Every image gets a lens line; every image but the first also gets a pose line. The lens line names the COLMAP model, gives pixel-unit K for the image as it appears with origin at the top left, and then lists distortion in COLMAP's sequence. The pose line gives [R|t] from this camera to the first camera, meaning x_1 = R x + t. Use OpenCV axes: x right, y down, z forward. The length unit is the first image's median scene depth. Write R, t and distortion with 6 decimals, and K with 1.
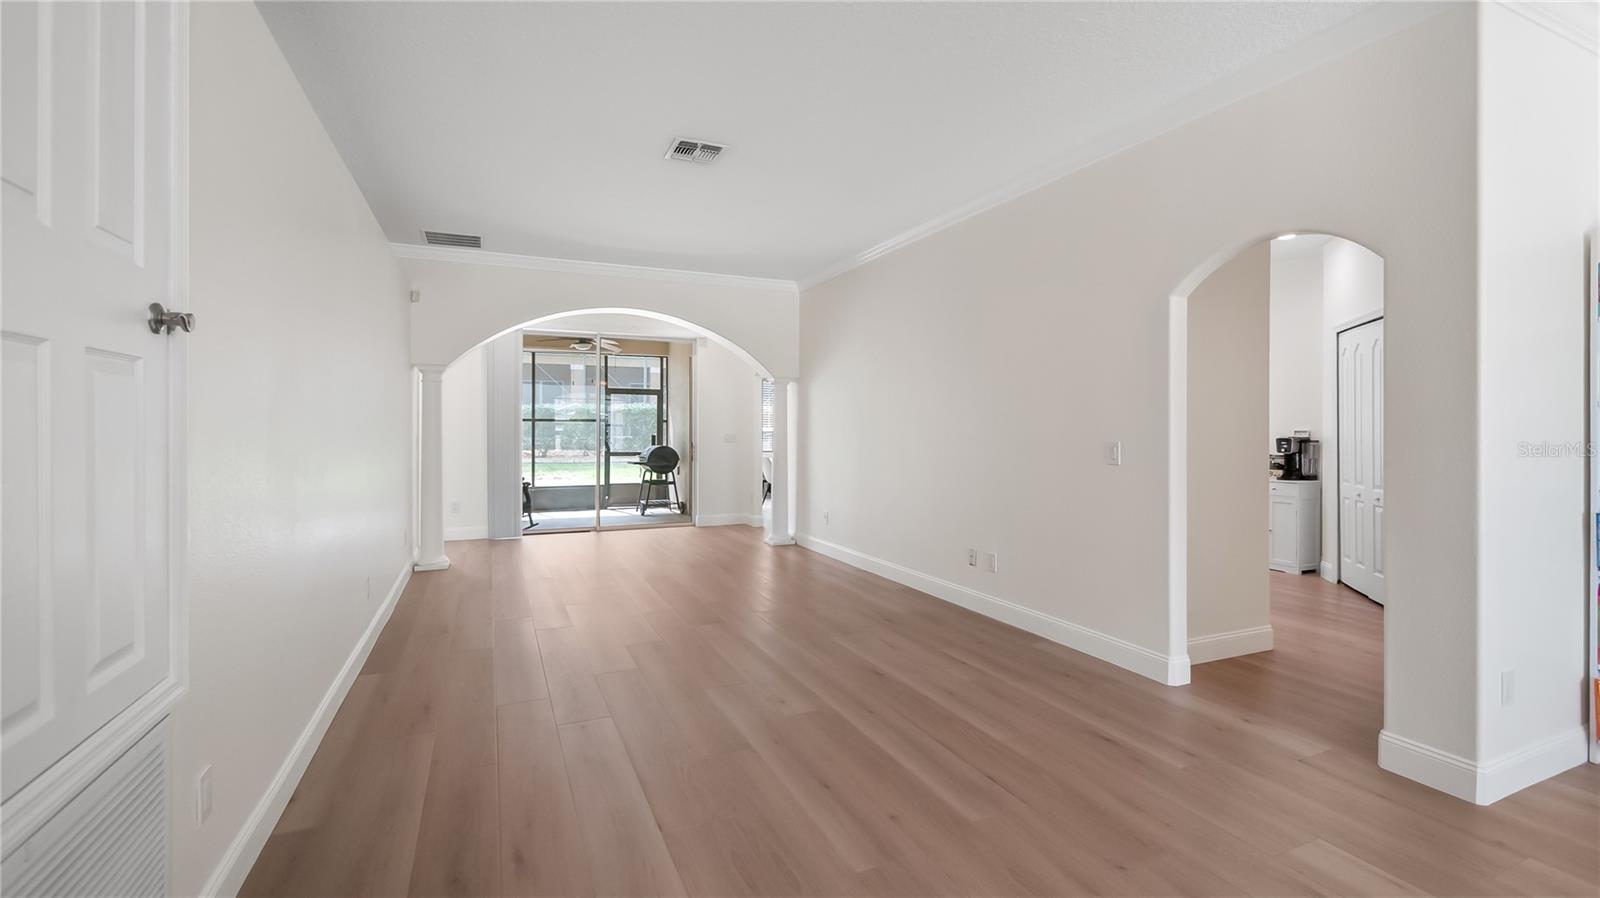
lens RADIAL K [[697.1, 0, 809.4], [0, 697.1, 438.9], [0, 0, 1]] dist [-0.005932, 0.001956]
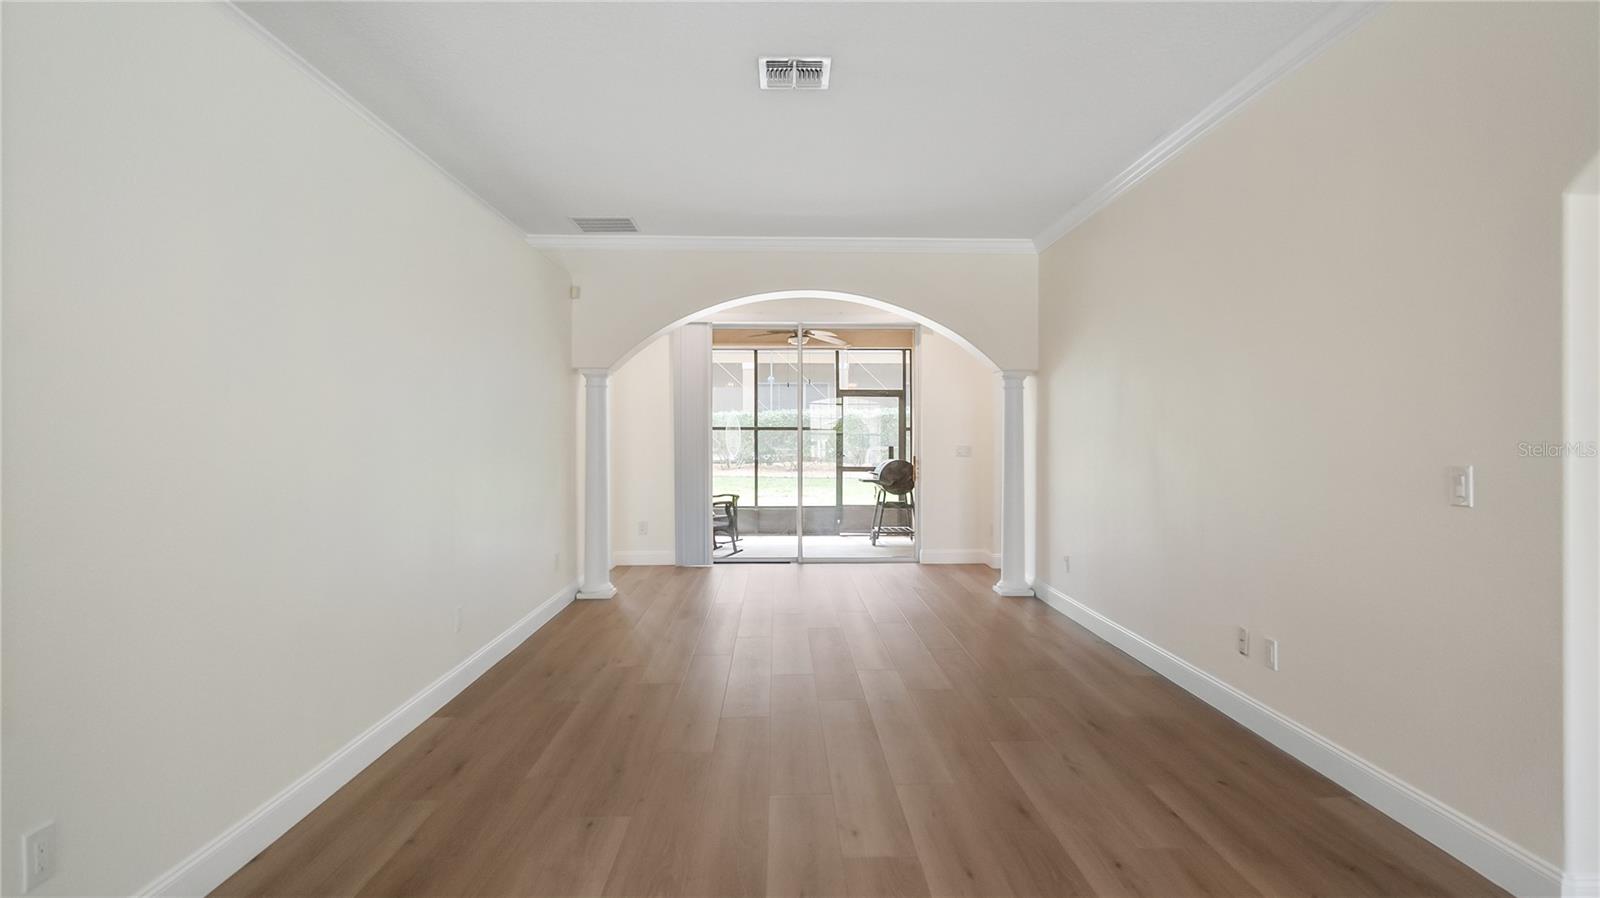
lens RADIAL K [[854.6, 0, 797.7], [0, 854.6, 446.6], [0, 0, 1]] dist [0.000198, -0.000819]
pose [[0.924786, 0.002402, -0.380480, 0.081973], [-0.003870, 0.999988, -0.003092, -0.002638], [0.380468, 0.004332, 0.924784, 0.063793]]
